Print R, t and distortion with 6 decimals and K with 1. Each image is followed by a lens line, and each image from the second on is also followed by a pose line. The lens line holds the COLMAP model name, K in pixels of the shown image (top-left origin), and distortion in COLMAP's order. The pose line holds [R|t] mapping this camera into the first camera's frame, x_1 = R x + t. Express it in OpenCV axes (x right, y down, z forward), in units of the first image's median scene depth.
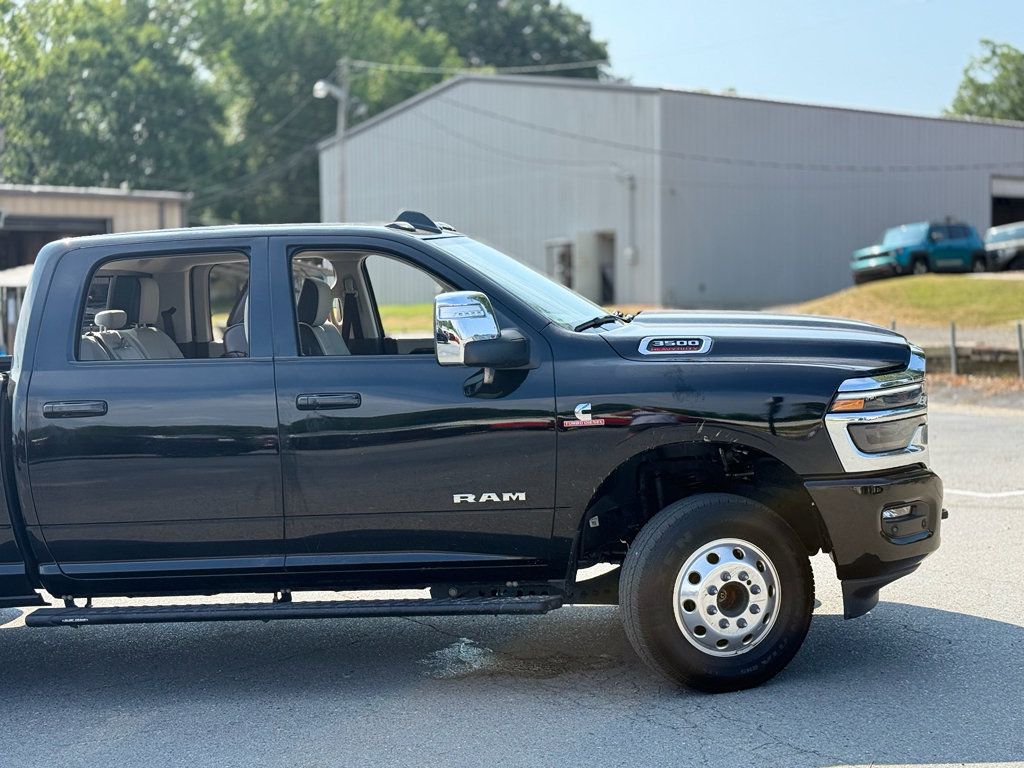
lens RADIAL K [[1433.3, 0, 512.0], [0, 1433.3, 384.0], [0, 0, 1]] dist [0.164313, -0.303105]
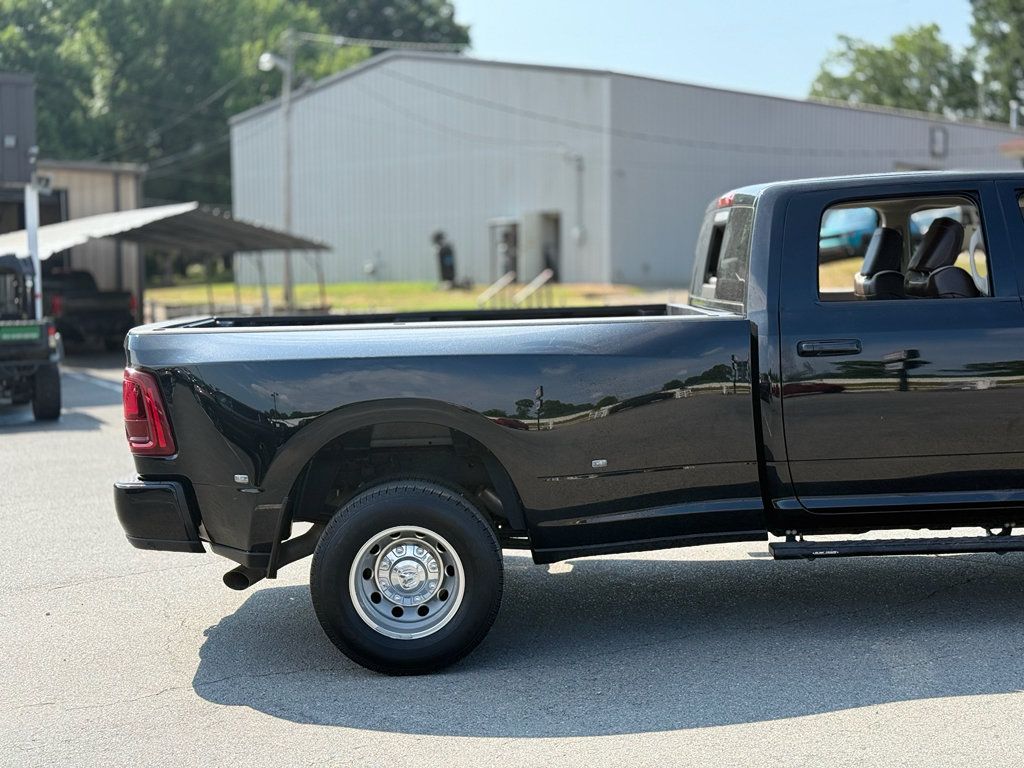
lens RADIAL K [[1433.3, 0, 512.0], [0, 1433.3, 384.0], [0, 0, 1]] dist [0.164313, -0.303105]
pose [[0.991569, -0.001325, 0.129570, -0.093627], [-0.000014, 0.999947, 0.010331, 0.004607], [-0.129577, -0.010246, 0.991516, 0.001927]]
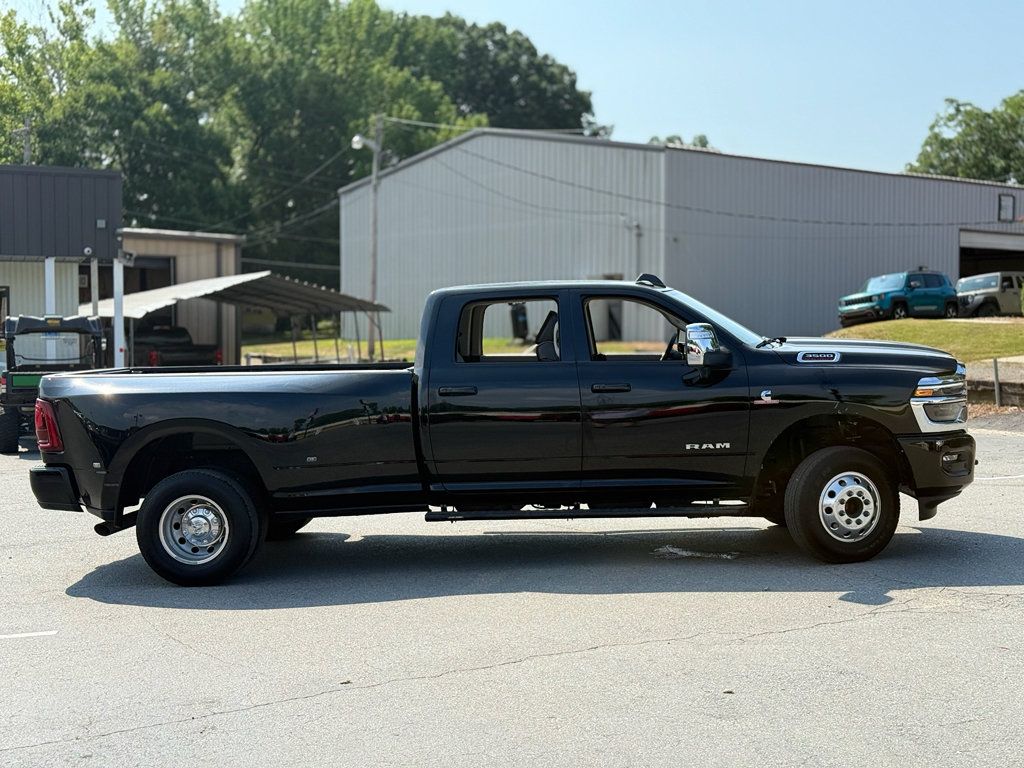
lens RADIAL K [[1433.3, 0, 512.0], [0, 1433.3, 384.0], [0, 0, 1]] dist [0.164313, -0.303105]
pose [[0.999564, 0.013784, 0.026106, -0.040048], [-0.013101, 0.999572, -0.026161, 0.007400], [-0.026456, 0.025808, 0.999317, -0.093647]]
